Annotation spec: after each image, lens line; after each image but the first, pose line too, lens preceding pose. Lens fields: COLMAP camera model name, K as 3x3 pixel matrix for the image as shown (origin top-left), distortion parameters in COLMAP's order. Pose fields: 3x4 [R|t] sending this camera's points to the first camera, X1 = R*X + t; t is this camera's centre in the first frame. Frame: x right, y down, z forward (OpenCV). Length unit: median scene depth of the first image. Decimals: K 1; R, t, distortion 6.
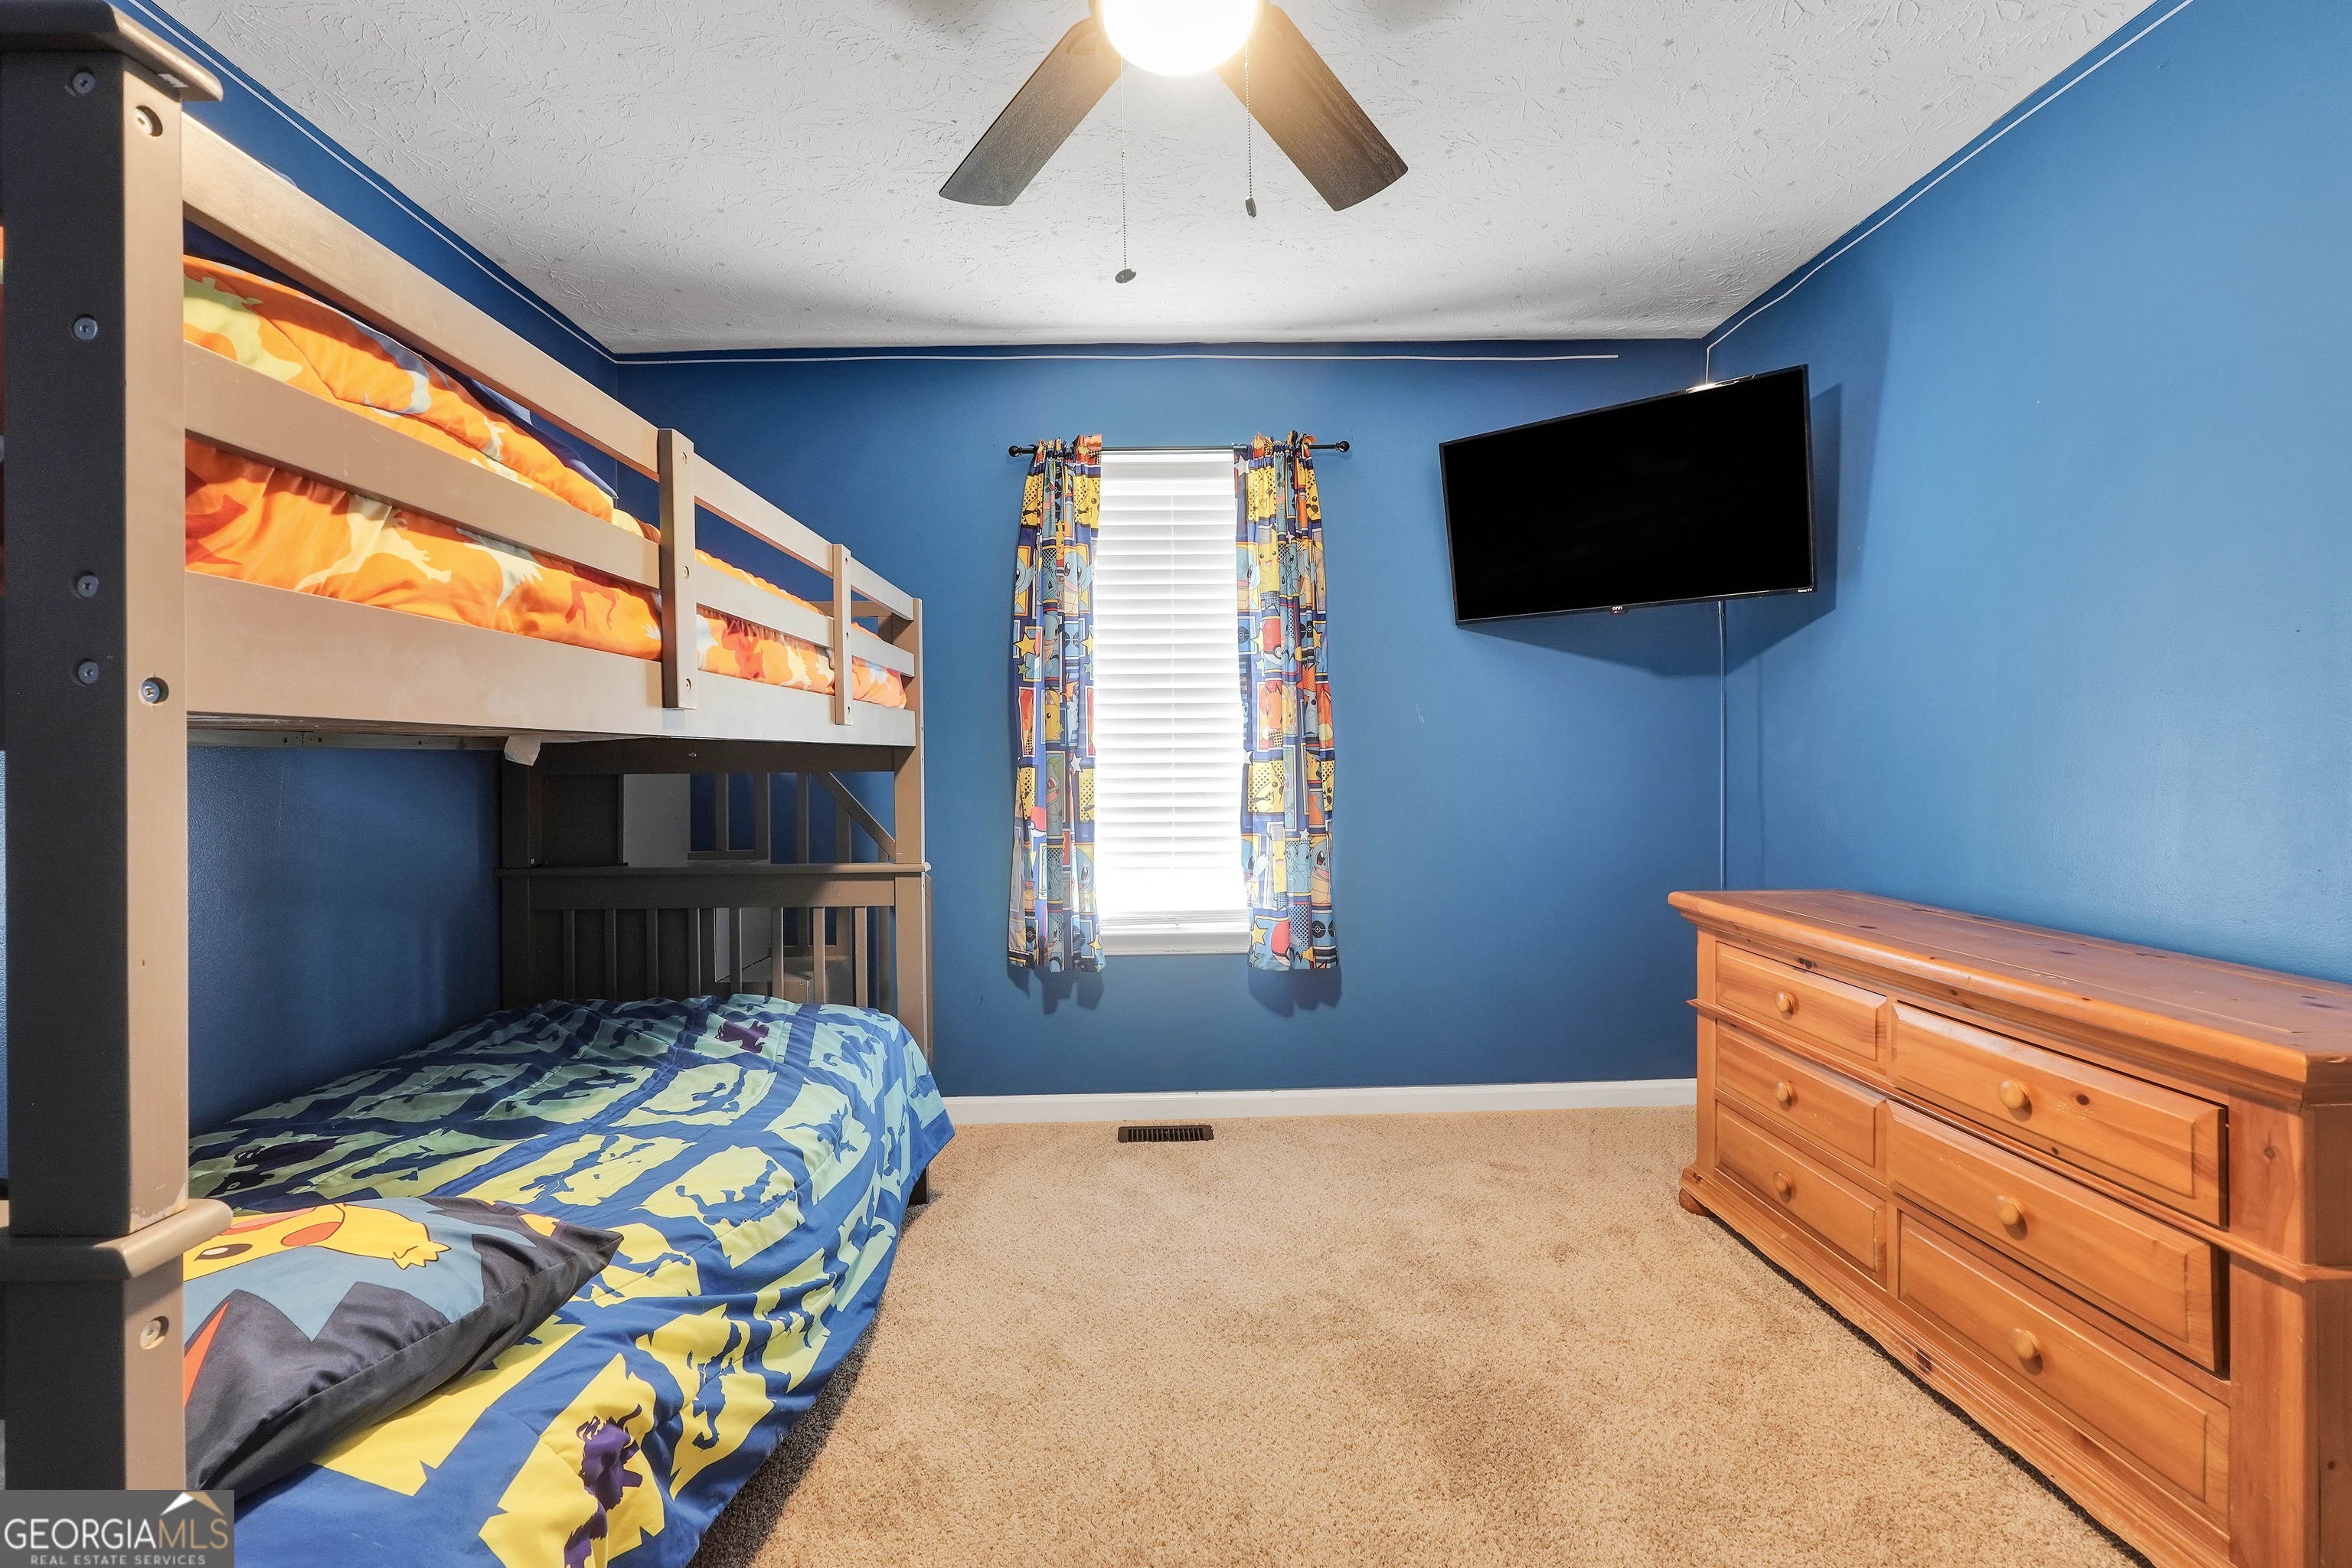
lens RADIAL K [[995.9, 0, 1168.8], [0, 995.9, 777.6], [0, 0, 1]] dist [-0.018920, 0.006552]
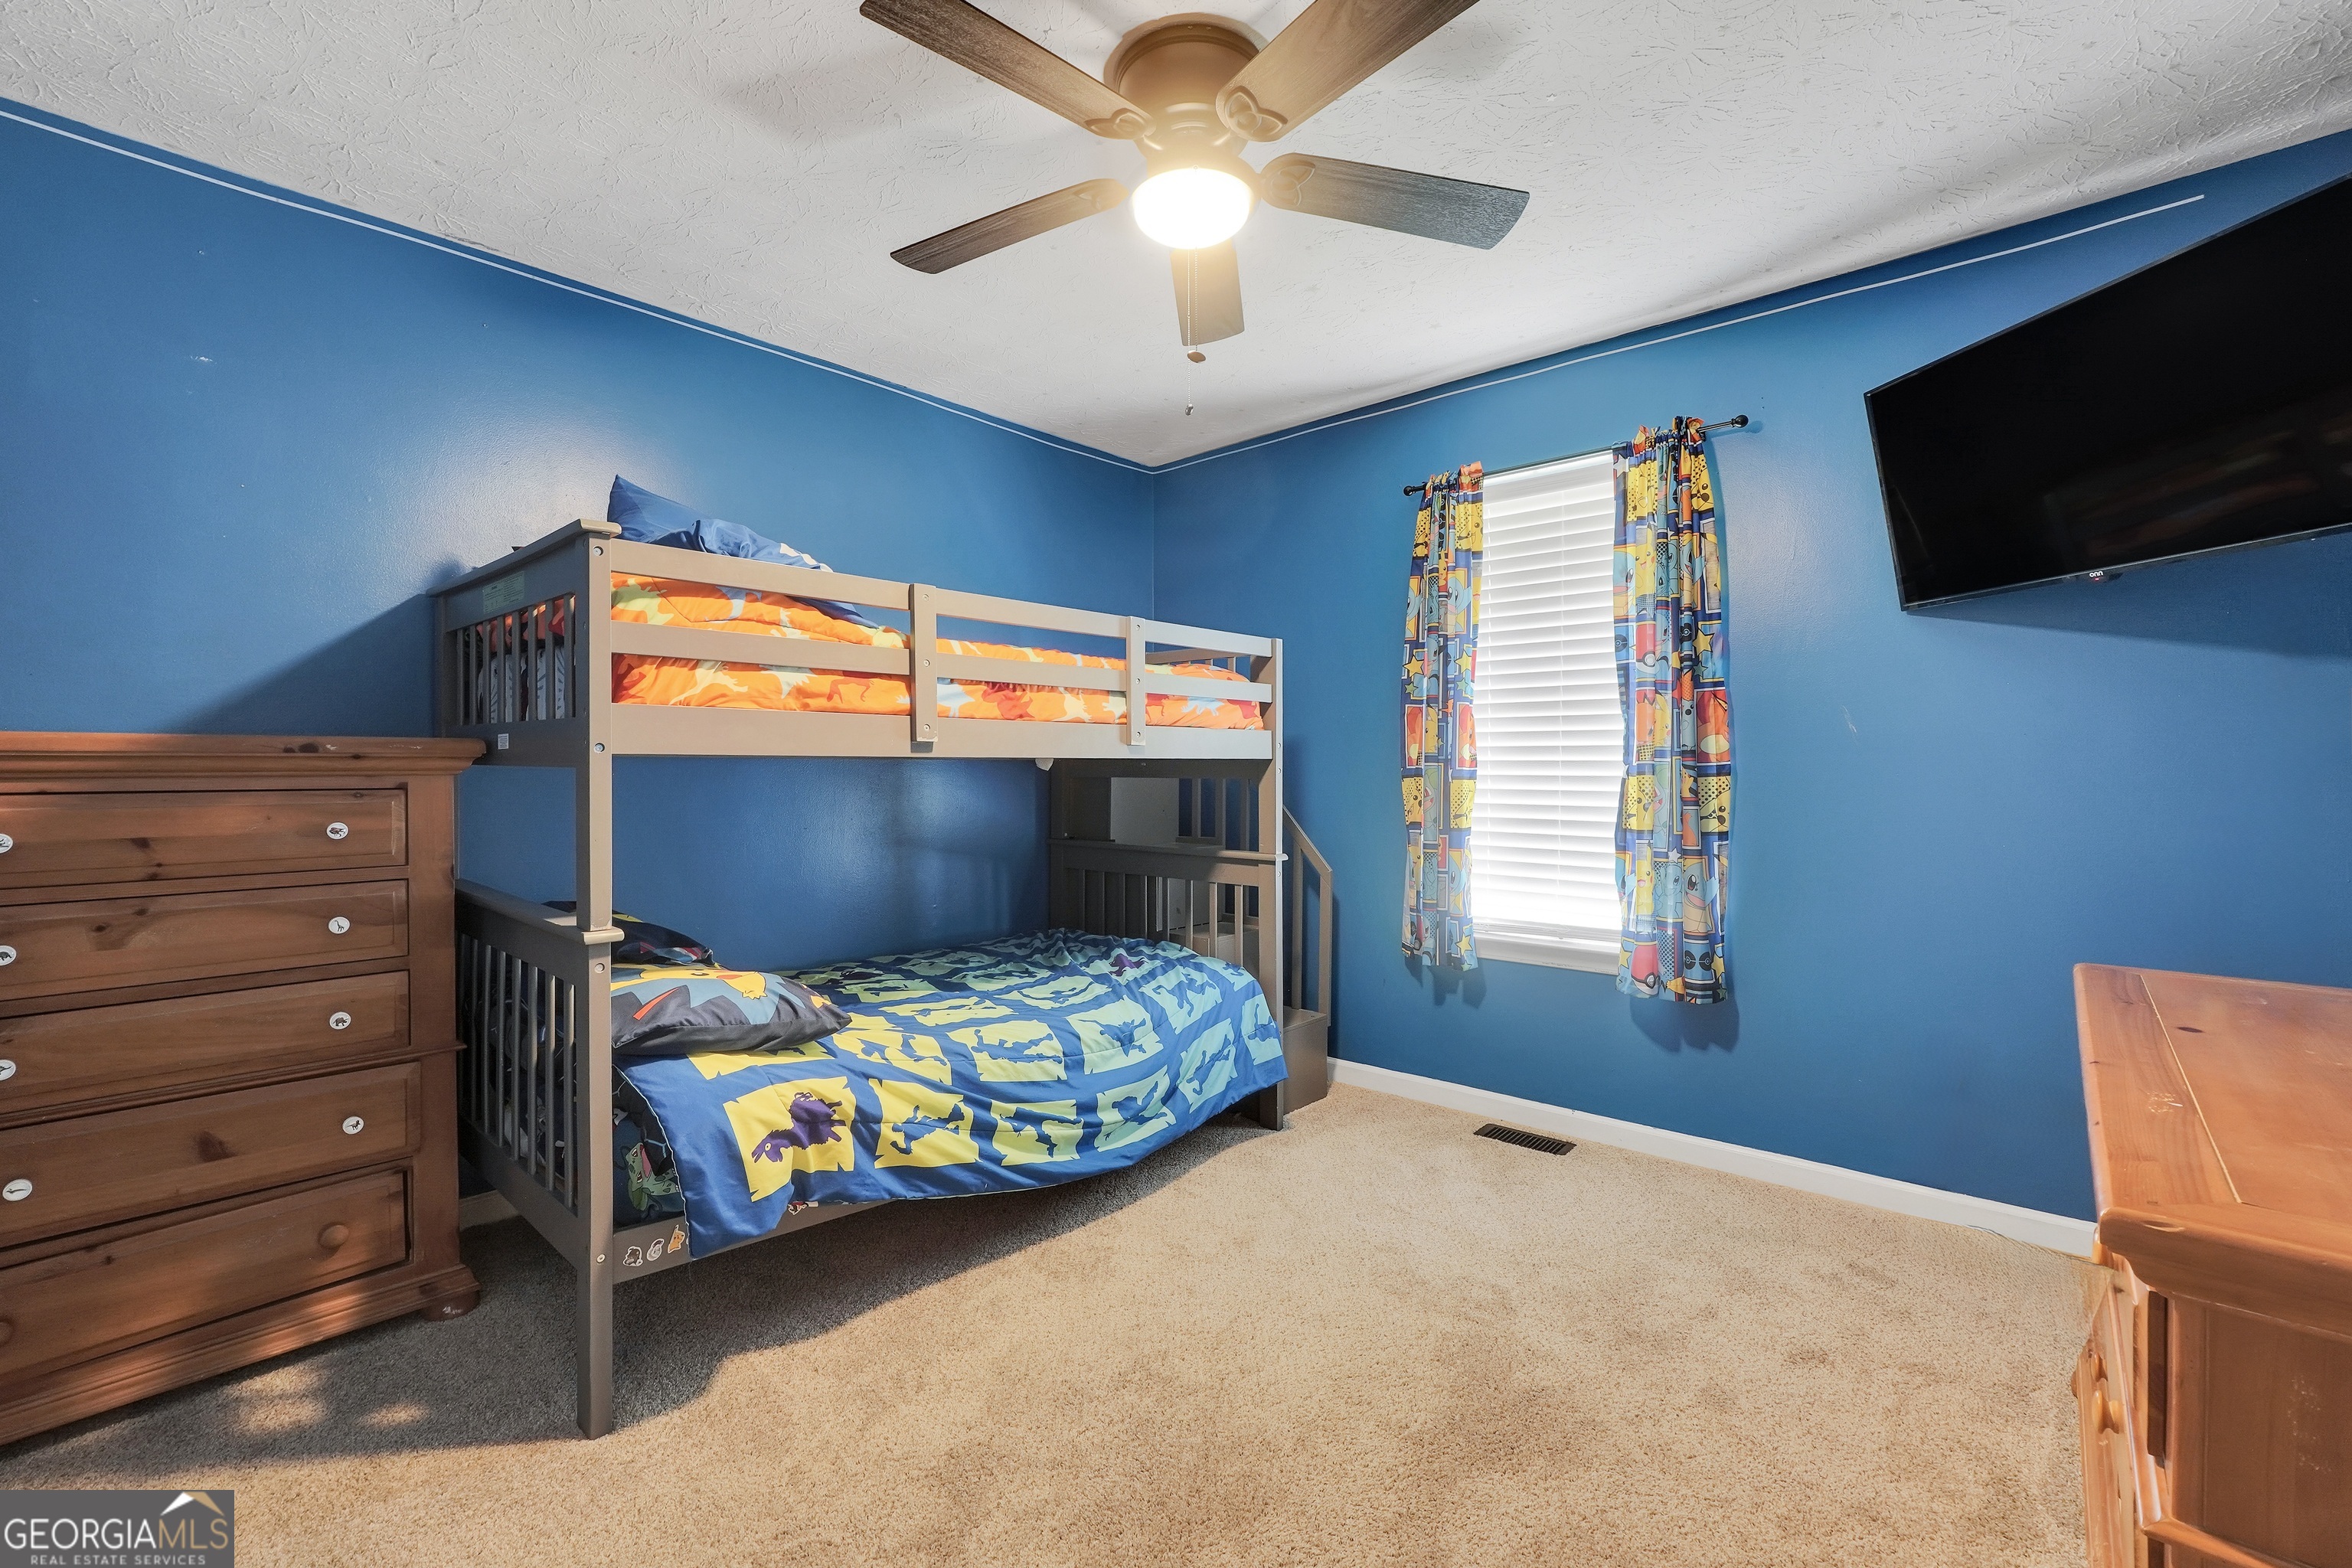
lens RADIAL K [[1015.4, 0, 1169.1], [0, 1015.4, 803.7], [0, 0, 1]] dist [-0.018215, 0.007911]
pose [[0.730717, 0.035245, -0.681771, 0.430654], [-0.020841, 0.999353, 0.029326, -0.008749], [0.682363, -0.007220, 0.730978, -0.006192]]
